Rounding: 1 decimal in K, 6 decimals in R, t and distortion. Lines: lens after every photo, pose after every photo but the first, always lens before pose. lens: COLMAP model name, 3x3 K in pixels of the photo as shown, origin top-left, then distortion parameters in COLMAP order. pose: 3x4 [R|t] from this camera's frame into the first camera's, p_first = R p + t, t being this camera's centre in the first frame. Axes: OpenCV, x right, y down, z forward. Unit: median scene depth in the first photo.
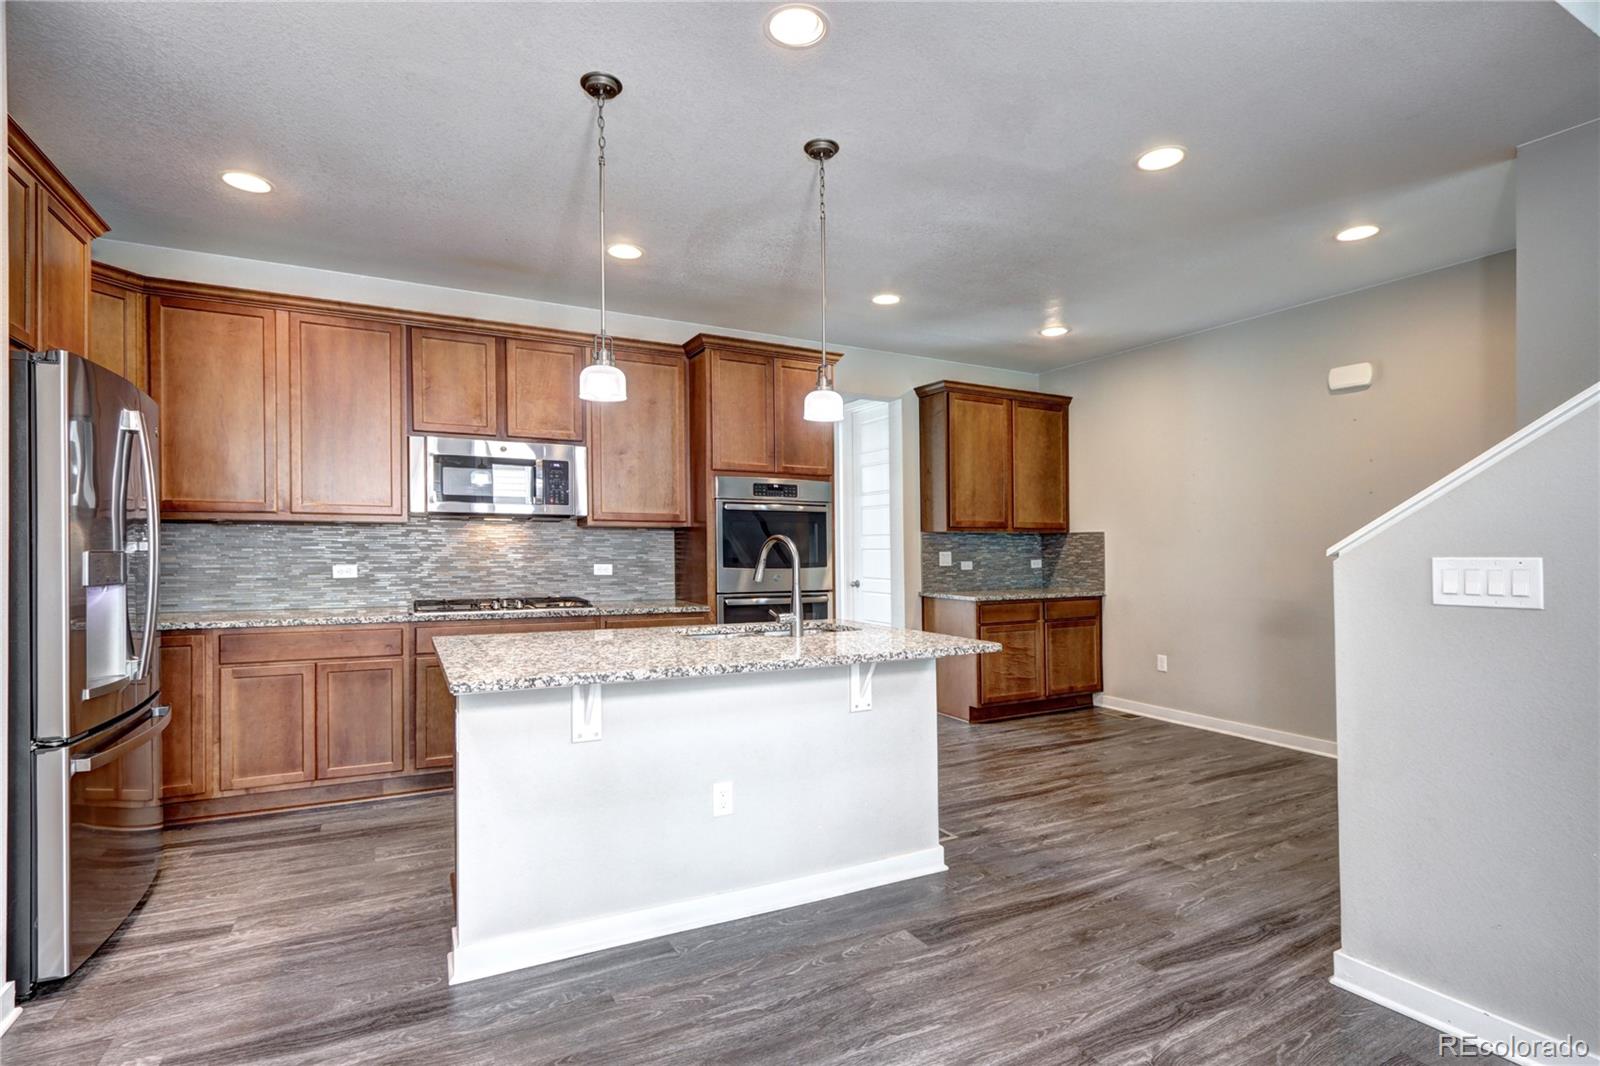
lens RADIAL K [[778.9, 0, 845.3], [0, 778.9, 530.8], [0, 0, 1]] dist [-0.017827, 0.000445]
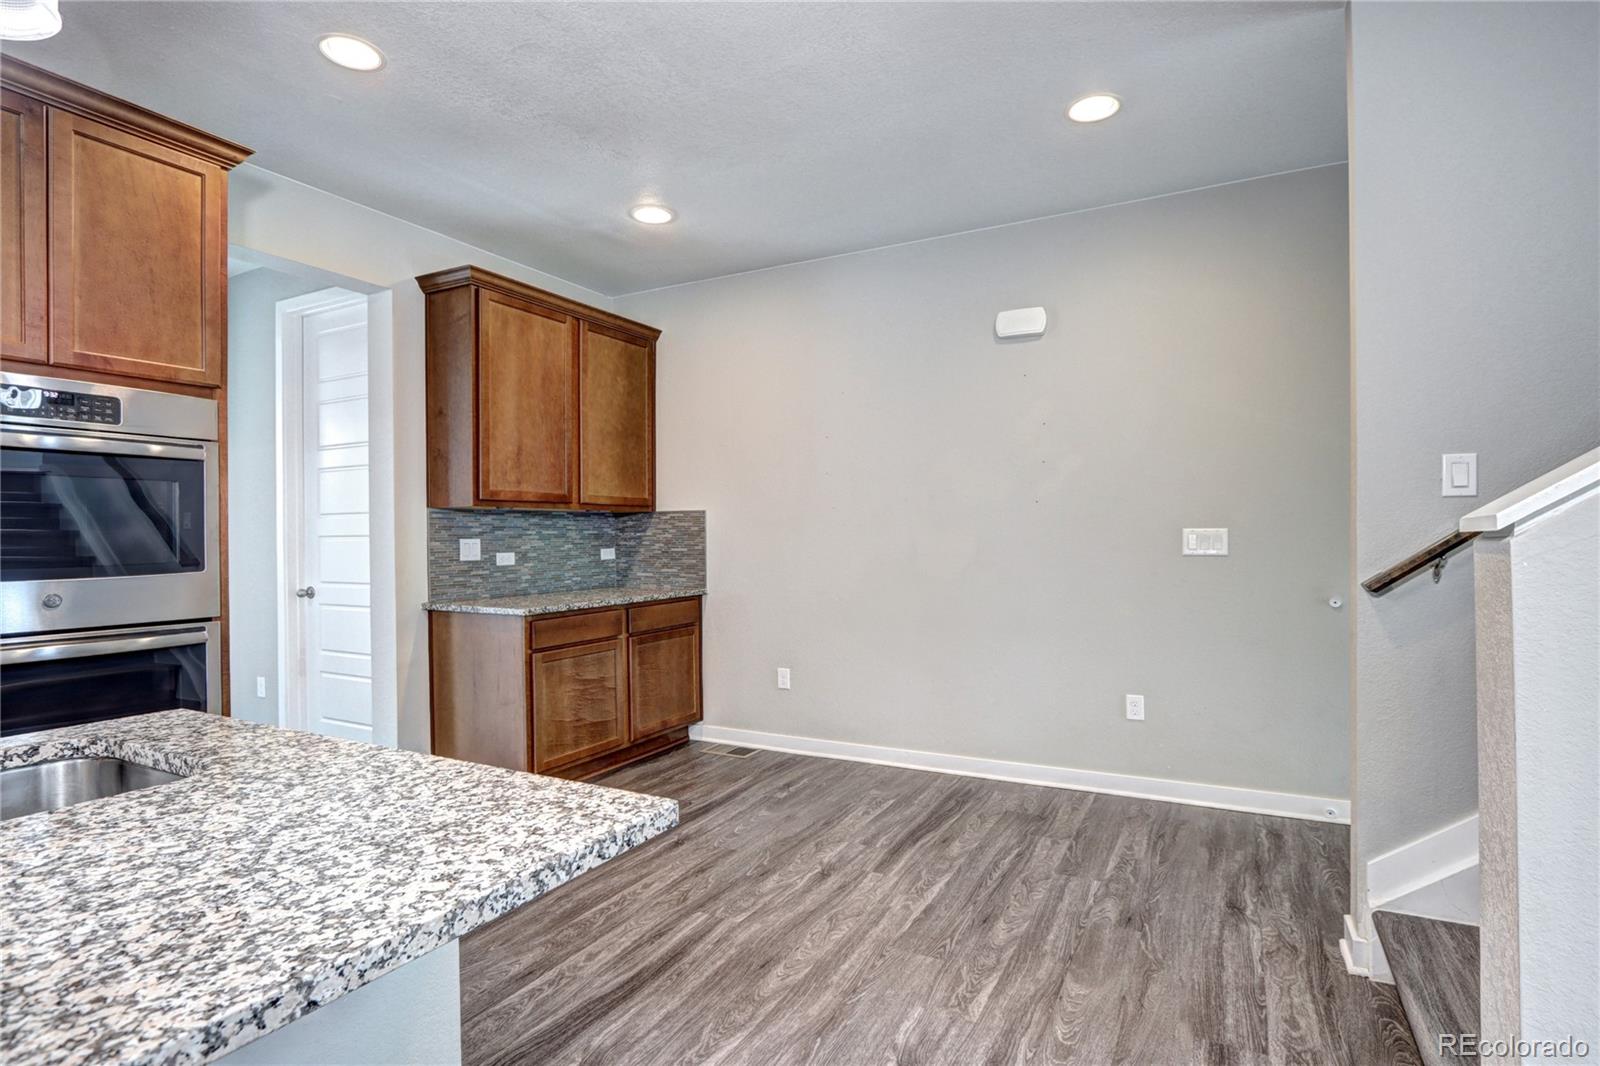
lens RADIAL K [[782.2, 0, 867.3], [0, 782.2, 536.5], [0, 0, 1]] dist [-0.012345, 0.000742]
pose [[0.826971, -0.012995, 0.562095, 0.050433], [0.000315, 0.999743, 0.022649, 0.014218], [-0.562245, -0.018553, 0.826763, 0.393237]]
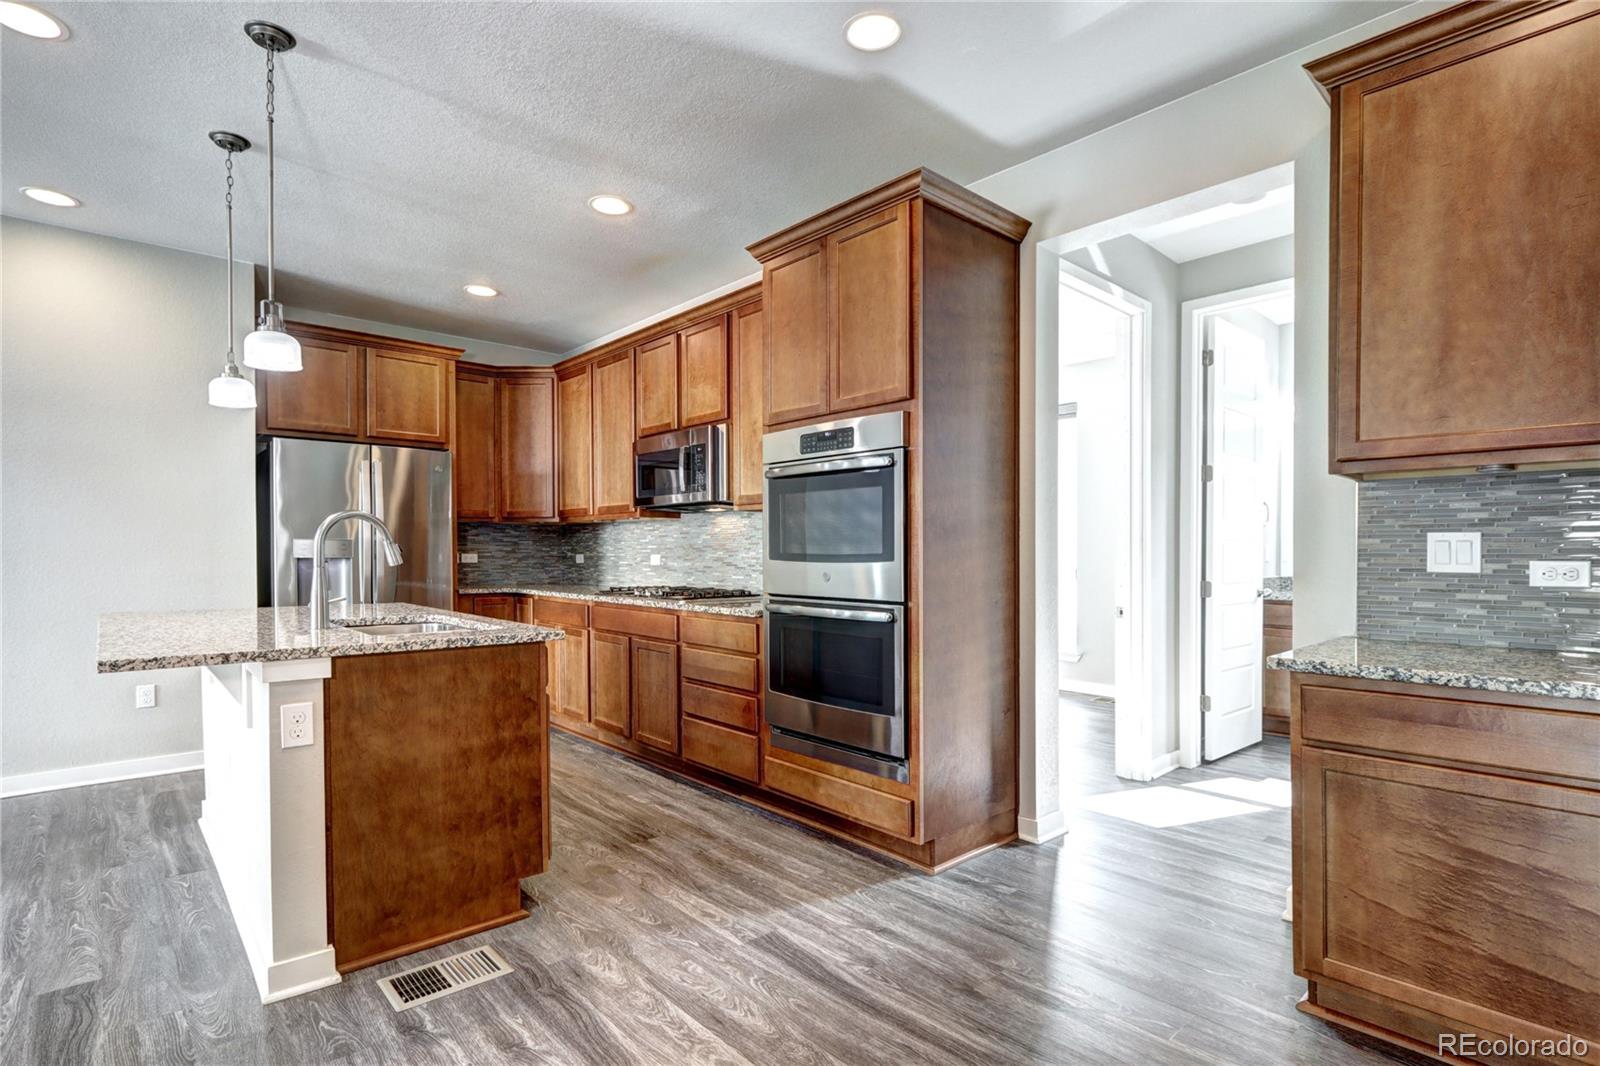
lens RADIAL K [[808.3, 0, 834.1], [0, 808.3, 537.1], [0, 0, 1]] dist [-0.015679, 0.002623]
pose [[0.195600, -0.022985, -0.980414, 0.599717], [0.019405, 0.999620, -0.019564, 0.042865], [0.980492, -0.015198, 0.195972, 0.931153]]
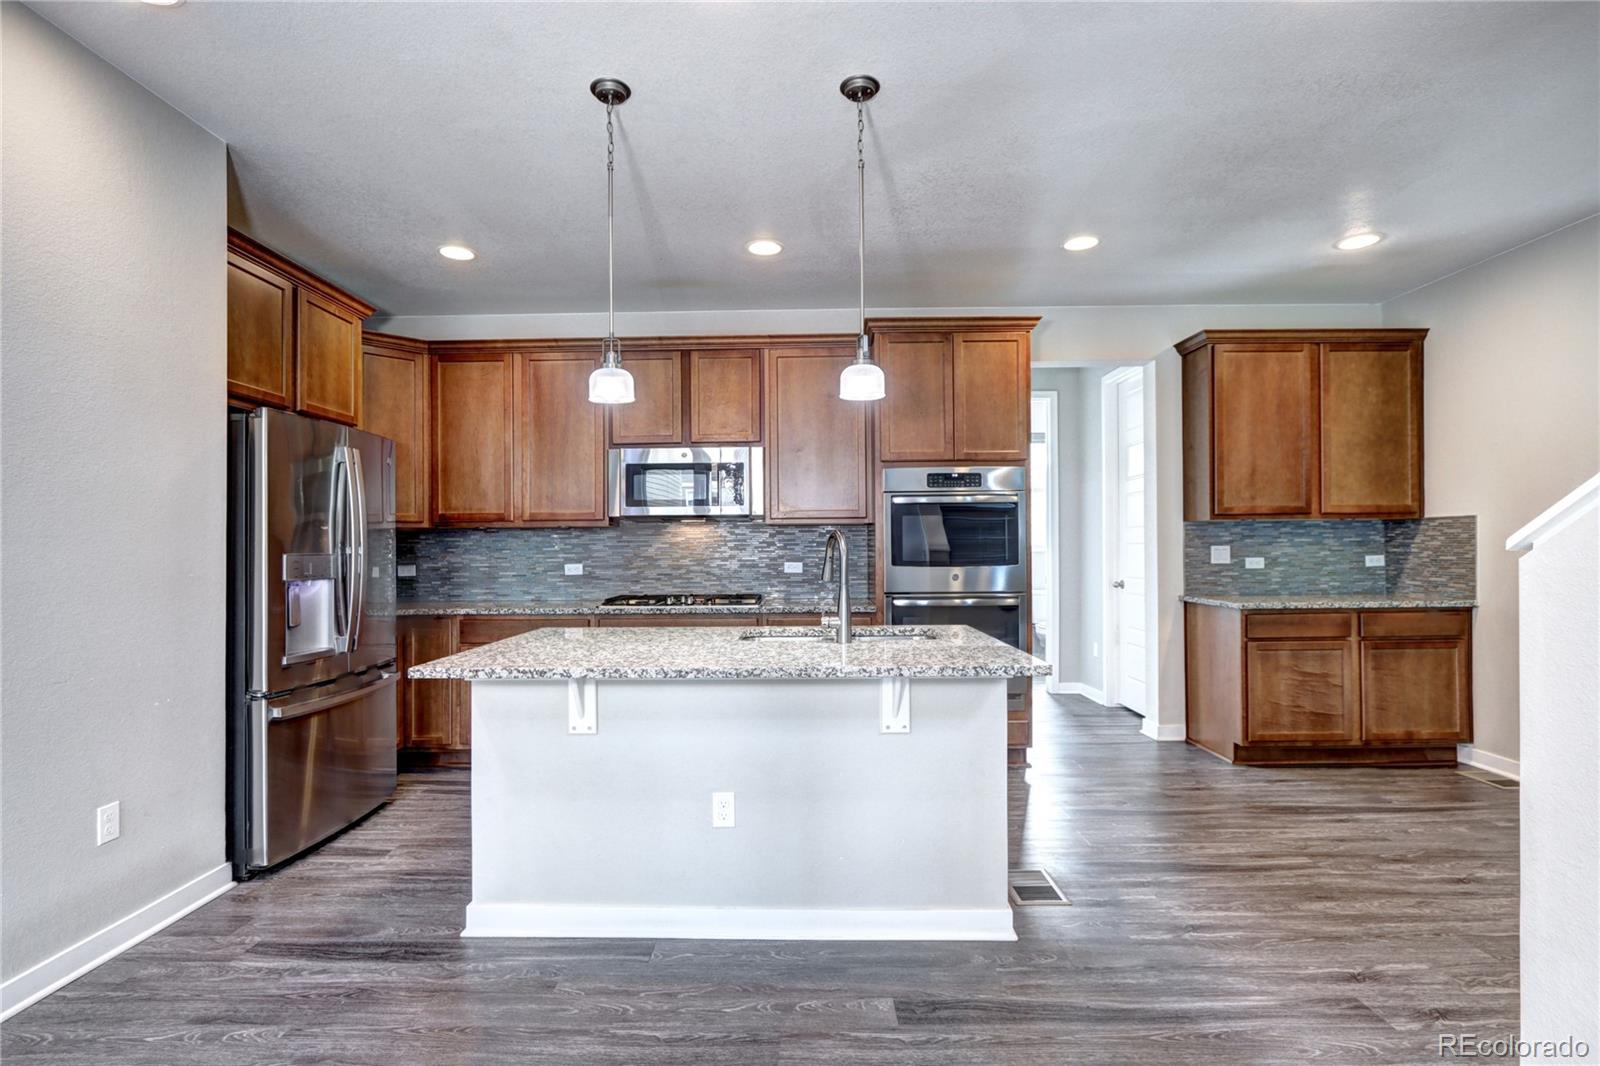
lens RADIAL K [[795.1, 0, 788.8], [0, 795.1, 545.8], [0, 0, 1]] dist [-0.010765, 0.000065]
pose [[0.864895, -0.011618, -0.501818, 0.217670], [0.023118, 0.999593, 0.016702, 0.003959], [0.501420, -0.026047, 0.864812, 0.111666]]
